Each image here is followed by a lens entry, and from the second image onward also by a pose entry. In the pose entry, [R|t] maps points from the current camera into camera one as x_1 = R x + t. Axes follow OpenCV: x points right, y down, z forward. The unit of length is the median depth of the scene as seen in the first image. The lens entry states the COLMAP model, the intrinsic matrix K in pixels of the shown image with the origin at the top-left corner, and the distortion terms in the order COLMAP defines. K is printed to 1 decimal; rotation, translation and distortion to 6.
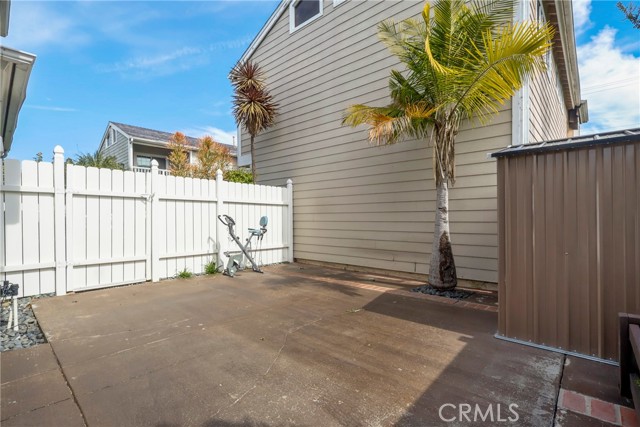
lens RADIAL K [[297.7, 0, 317.8], [0, 297.7, 216.8], [0, 0, 1]] dist [-0.011646, 0.001303]
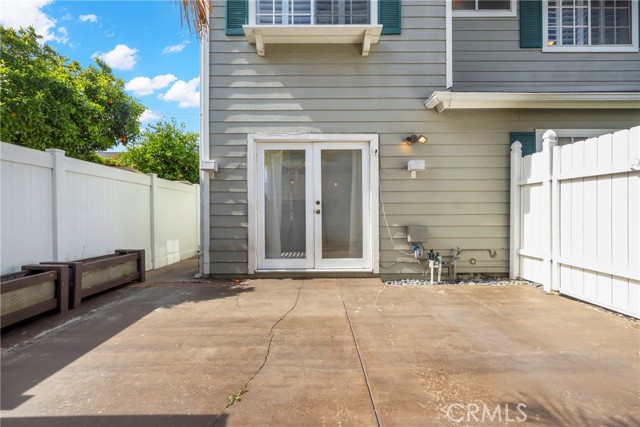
lens RADIAL K [[297.7, 0, 316.0], [0, 297.7, 214.9], [0, 0, 1]] dist [-0.011646, 0.001303]
pose [[-0.743198, 0.007346, -0.669031, 0.418406], [0.007008, 0.999970, 0.003194, 0.027204], [0.669035, -0.002315, -0.743228, 1.778046]]
